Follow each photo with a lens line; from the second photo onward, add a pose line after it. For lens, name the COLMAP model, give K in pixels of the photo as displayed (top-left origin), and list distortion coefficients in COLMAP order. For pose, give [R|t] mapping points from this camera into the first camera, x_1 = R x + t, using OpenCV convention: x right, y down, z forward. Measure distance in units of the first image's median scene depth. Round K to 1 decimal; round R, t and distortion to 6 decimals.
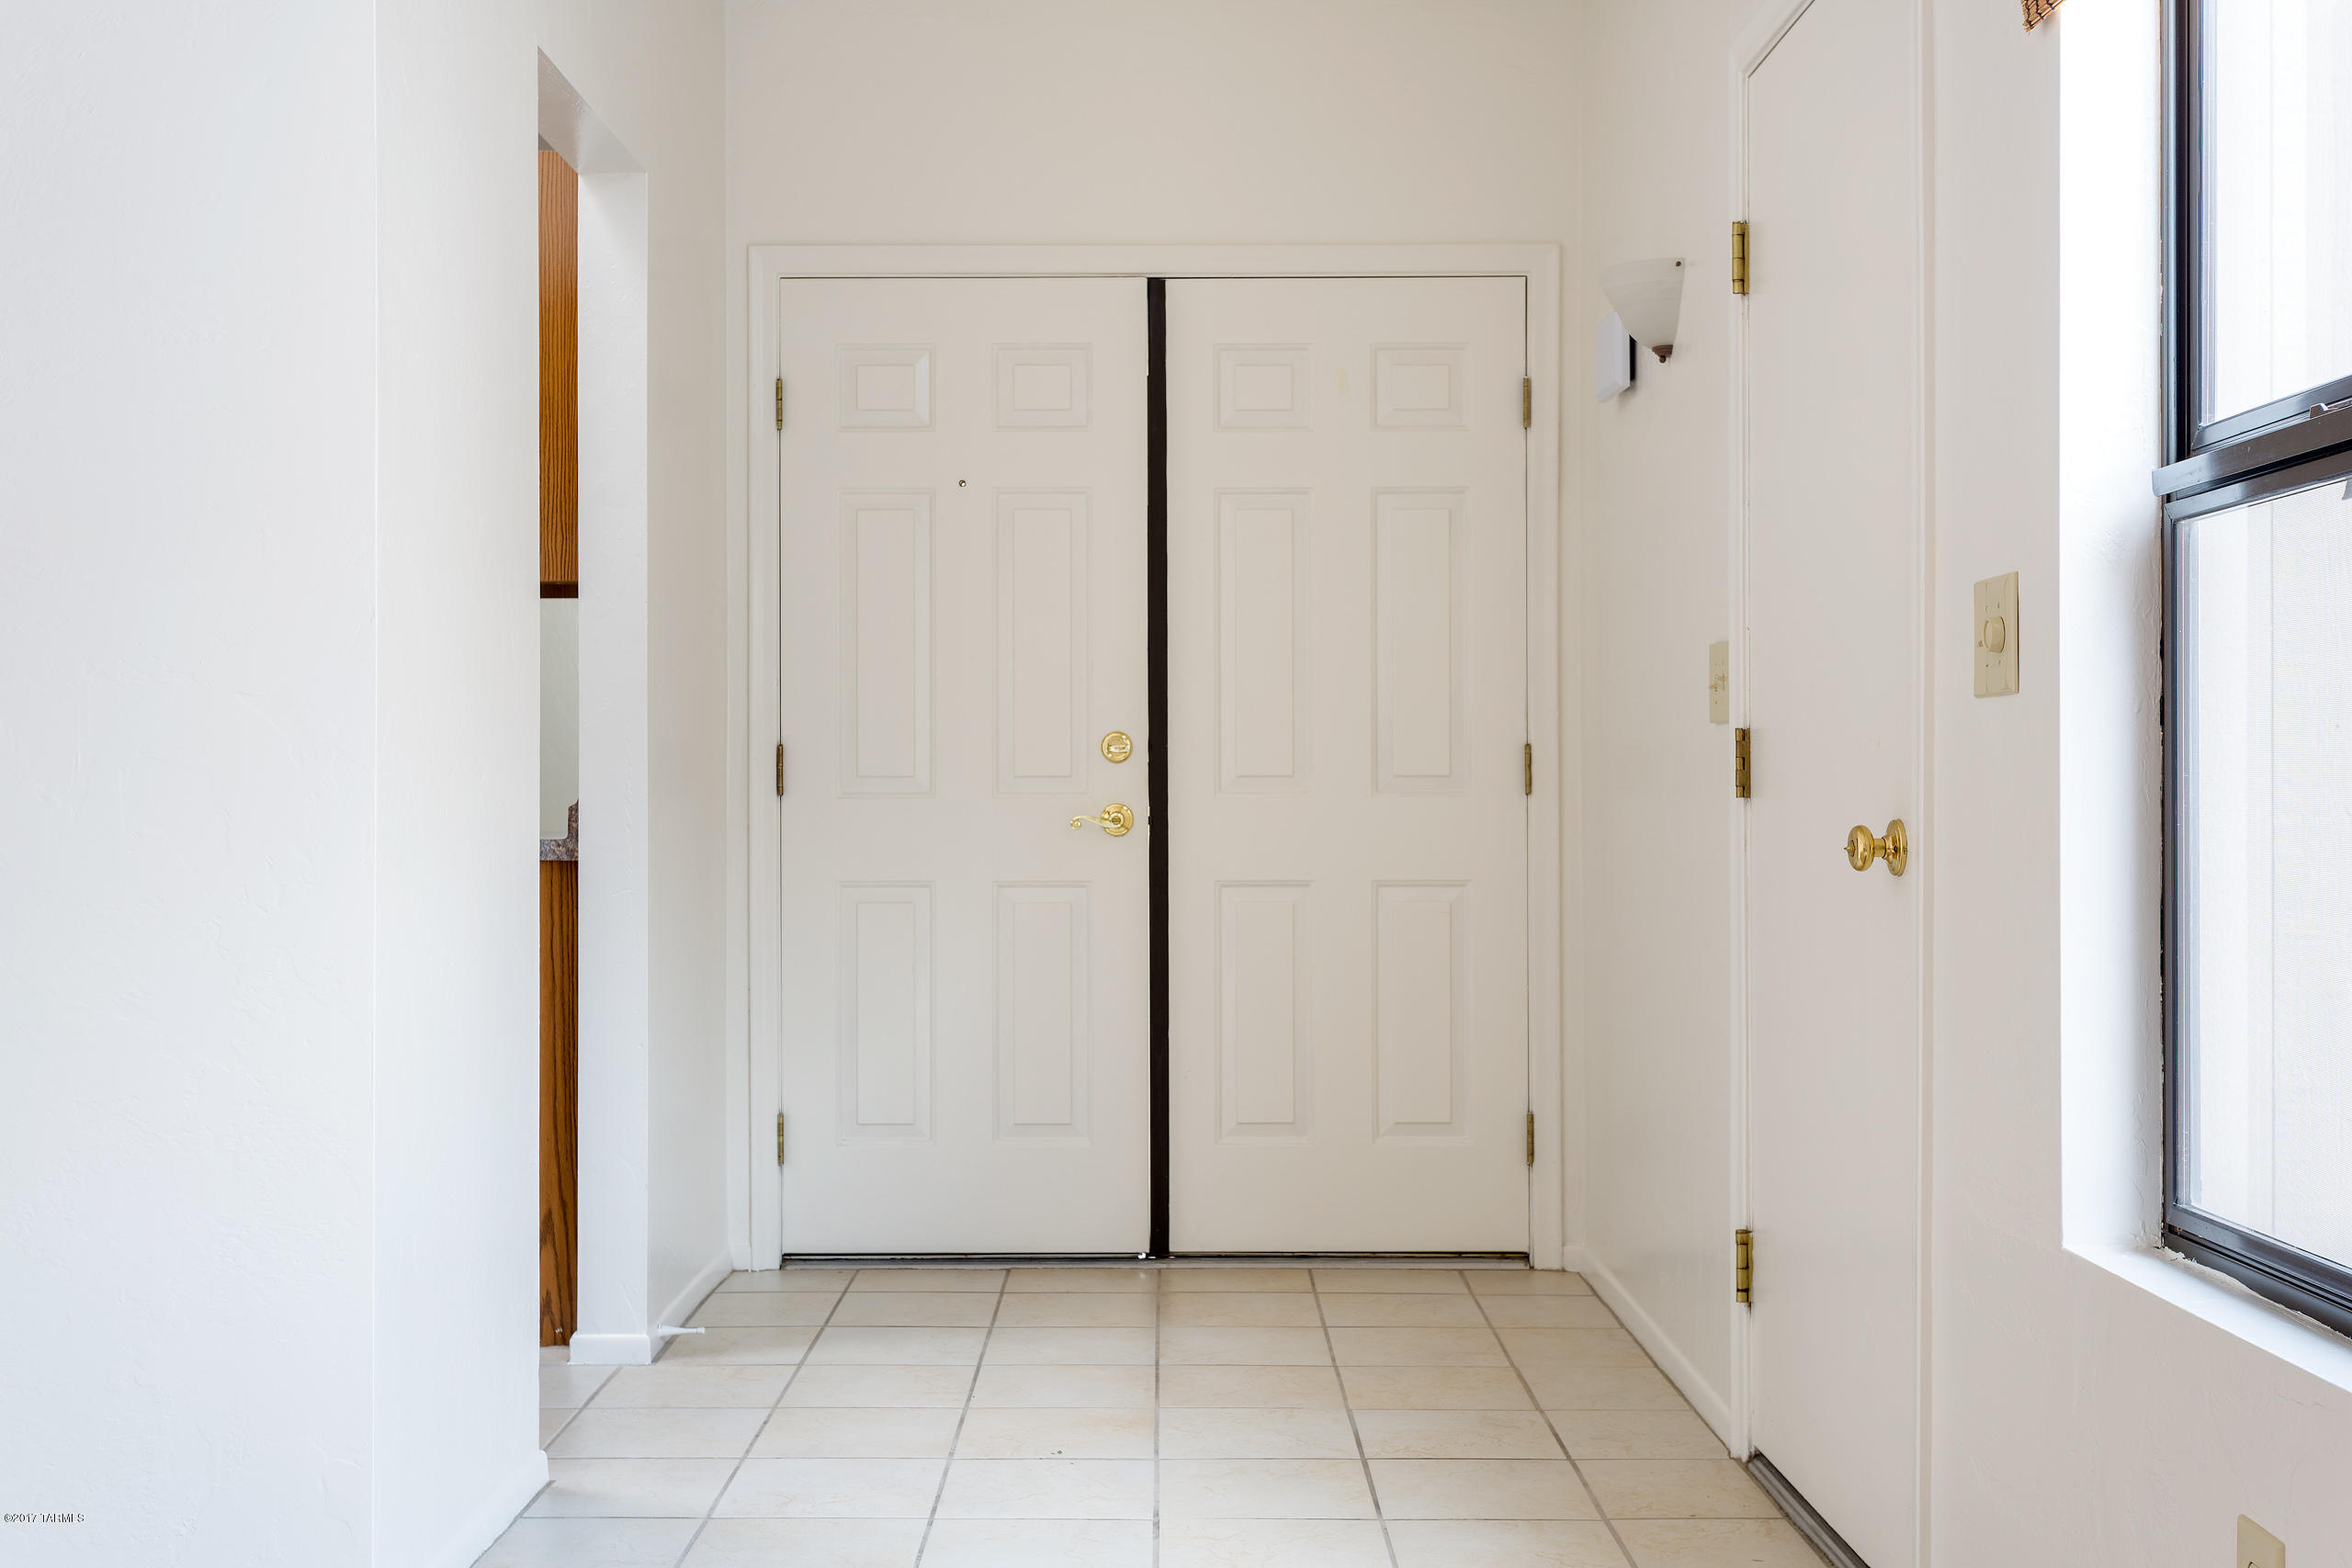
lens RADIAL K [[2600.6, 0, 1176.8], [0, 2600.6, 780.0], [0, 0, 1]] dist [0.011232, 0.000000]
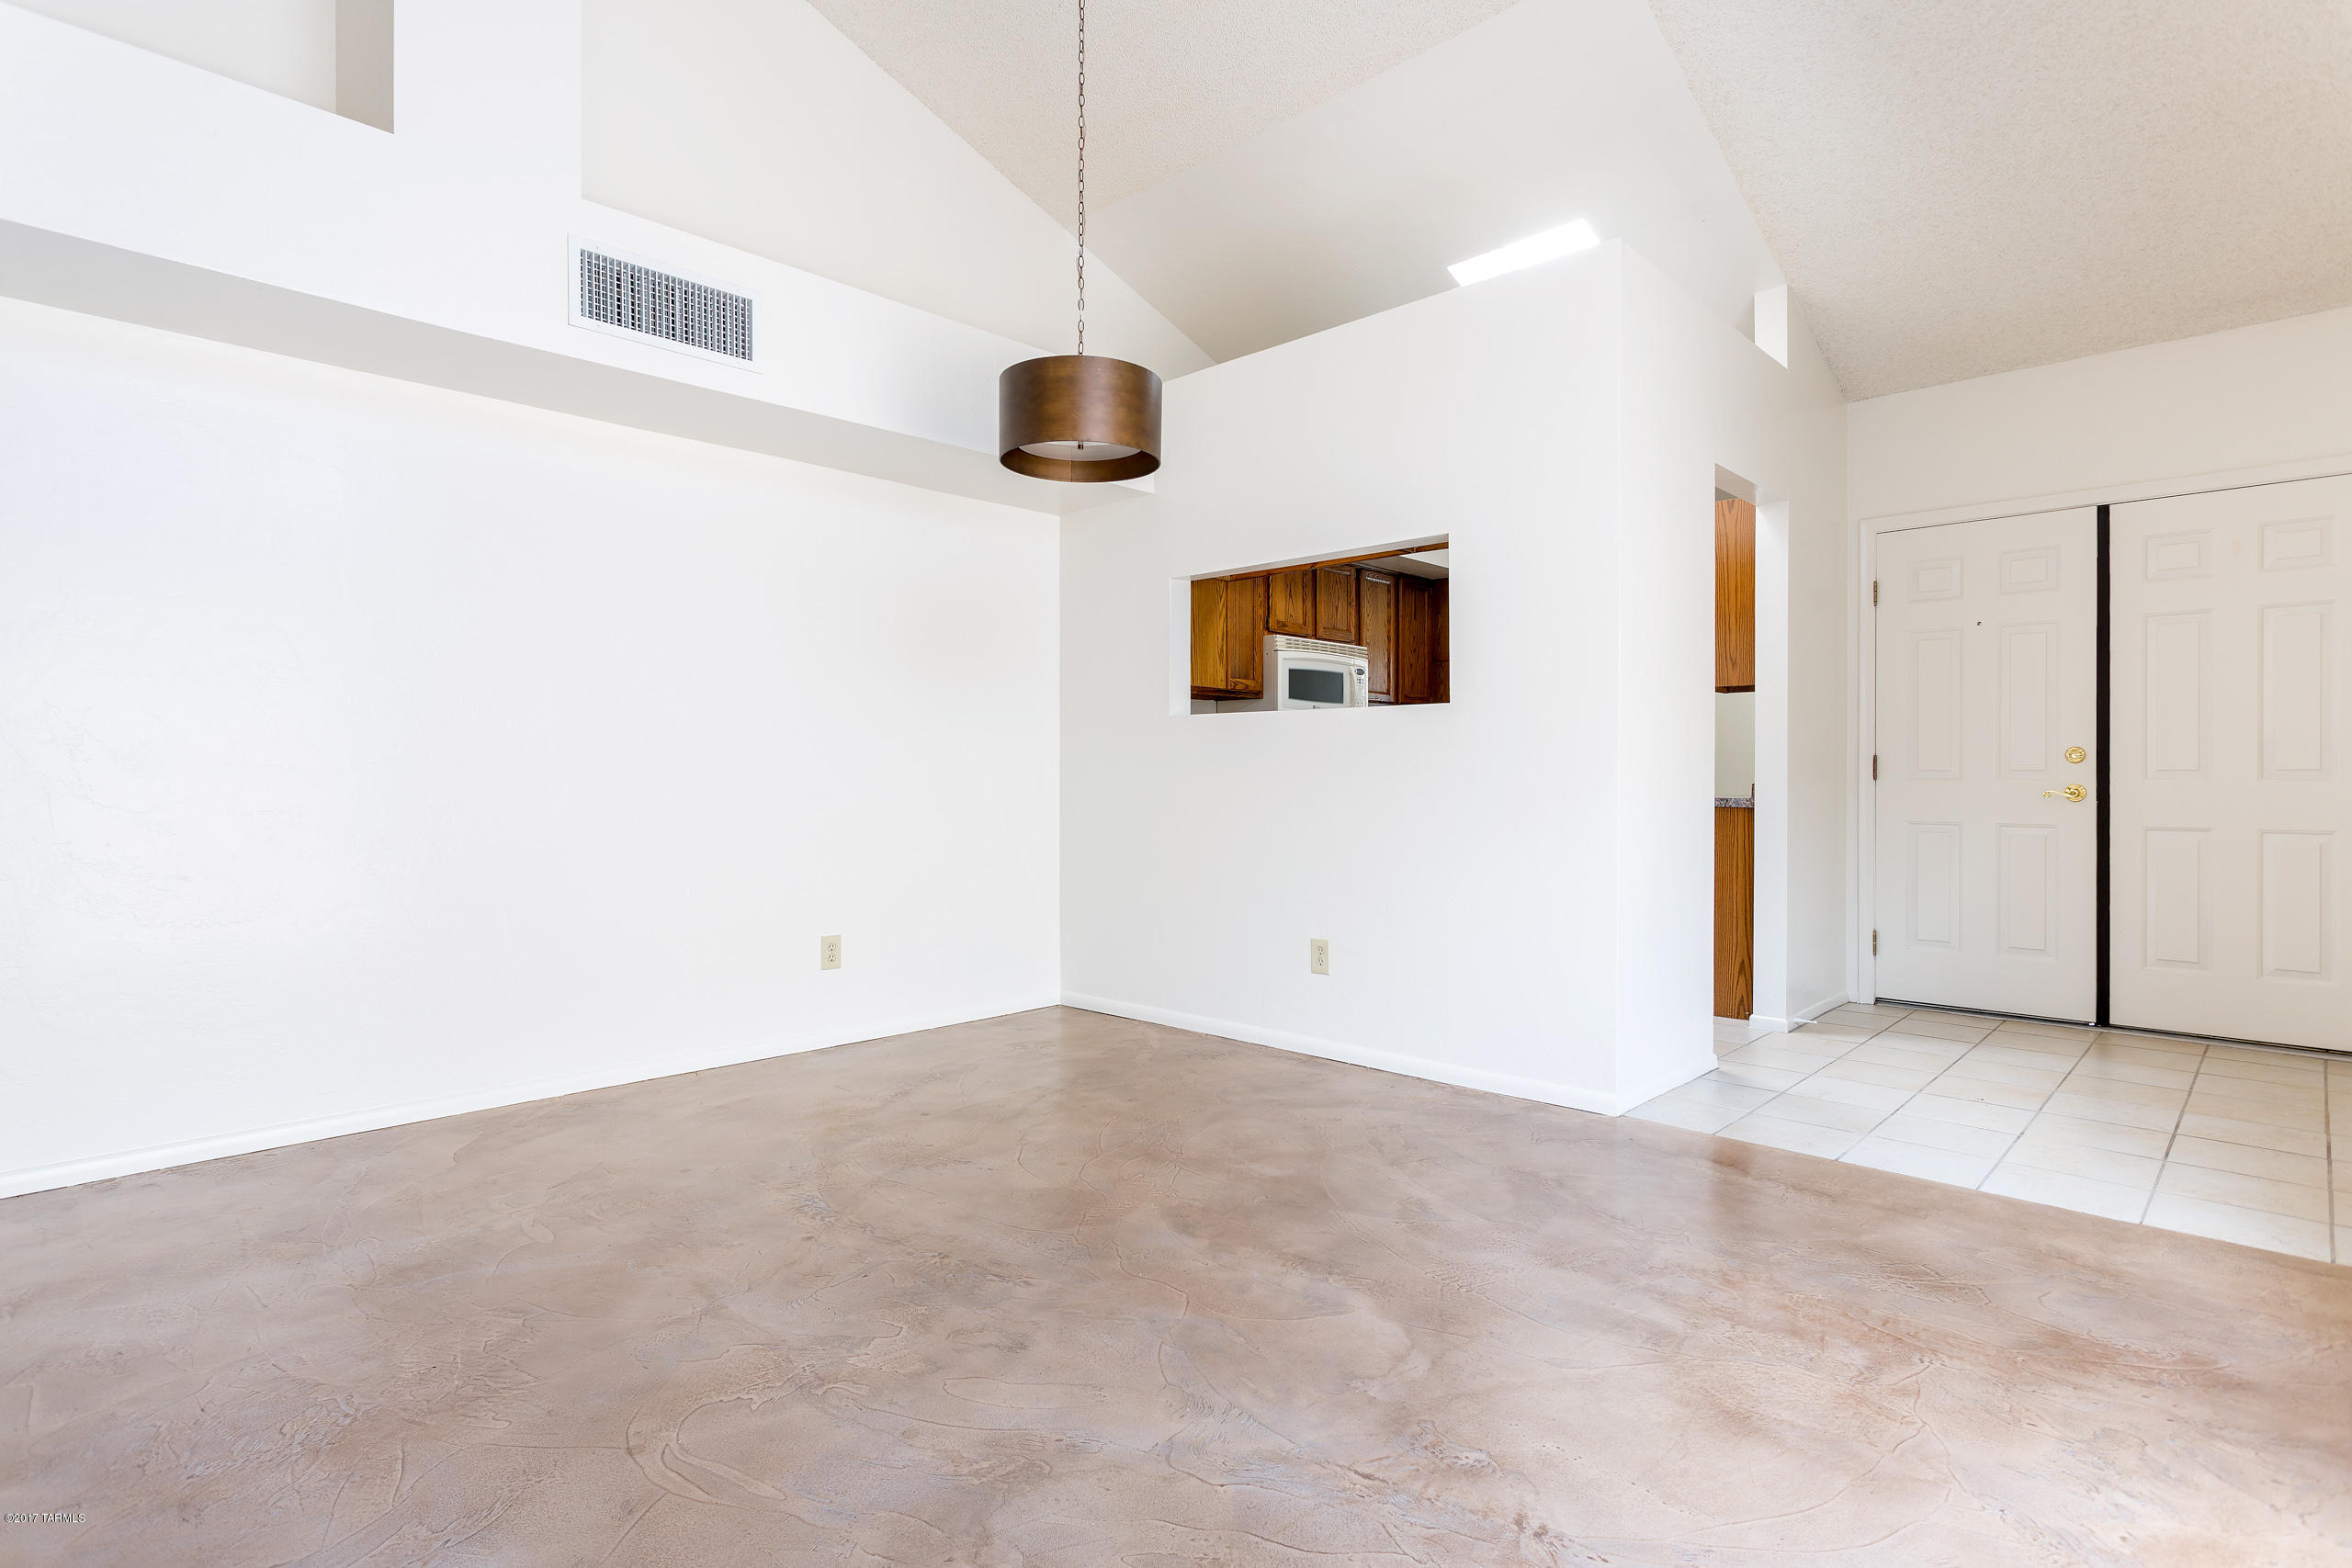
lens RADIAL K [[1181.4, 0, 1177.1], [0, 1181.4, 778.5], [0, 0, 1]] dist [-0.002126, -0.000191]
pose [[0.722617, 0.003268, -0.691240, 0.099457], [0.000296, 0.999987, 0.005037, -0.000026], [0.691248, -0.003845, 0.722607, -0.079951]]
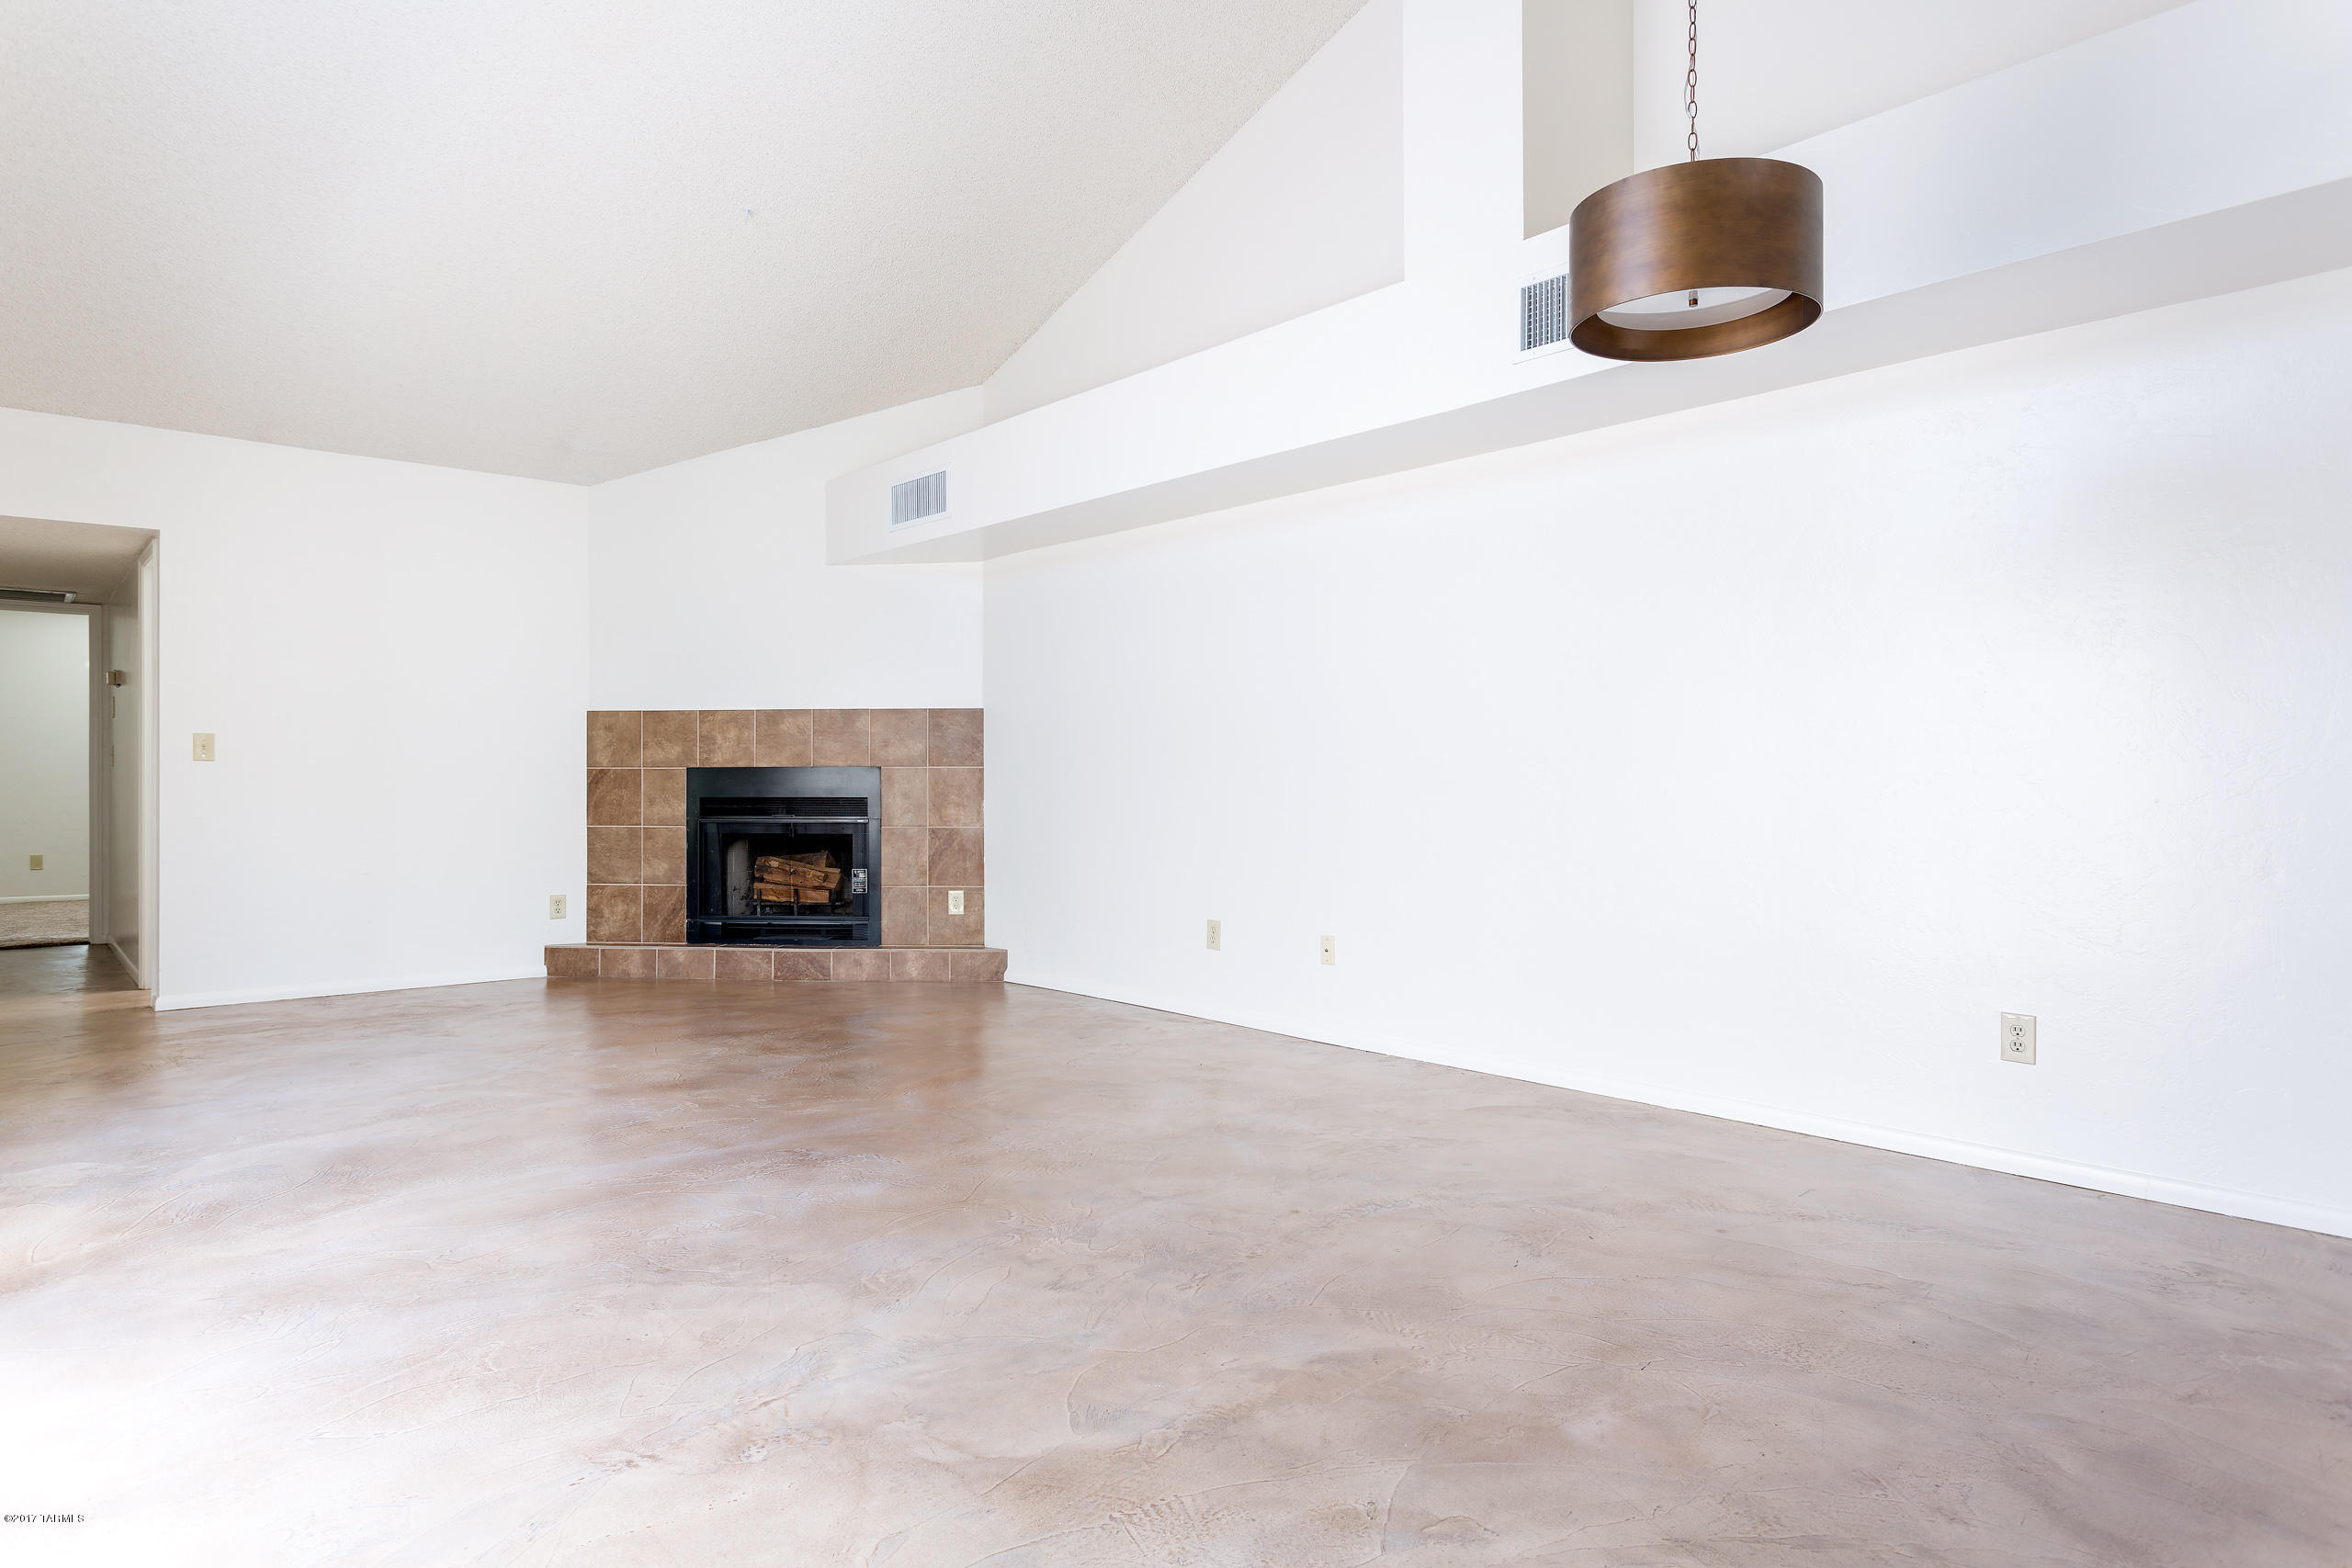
lens RADIAL K [[1390.9, 0, 1173.7], [0, 1390.9, 782.6], [0, 0, 1]] dist [-0.007615, 0.000104]
pose [[-0.754449, 0.003136, -0.656351, 0.101024], [0.003161, 0.999994, 0.001144, -0.000036], [0.656351, -0.001211, -0.754455, 0.688486]]
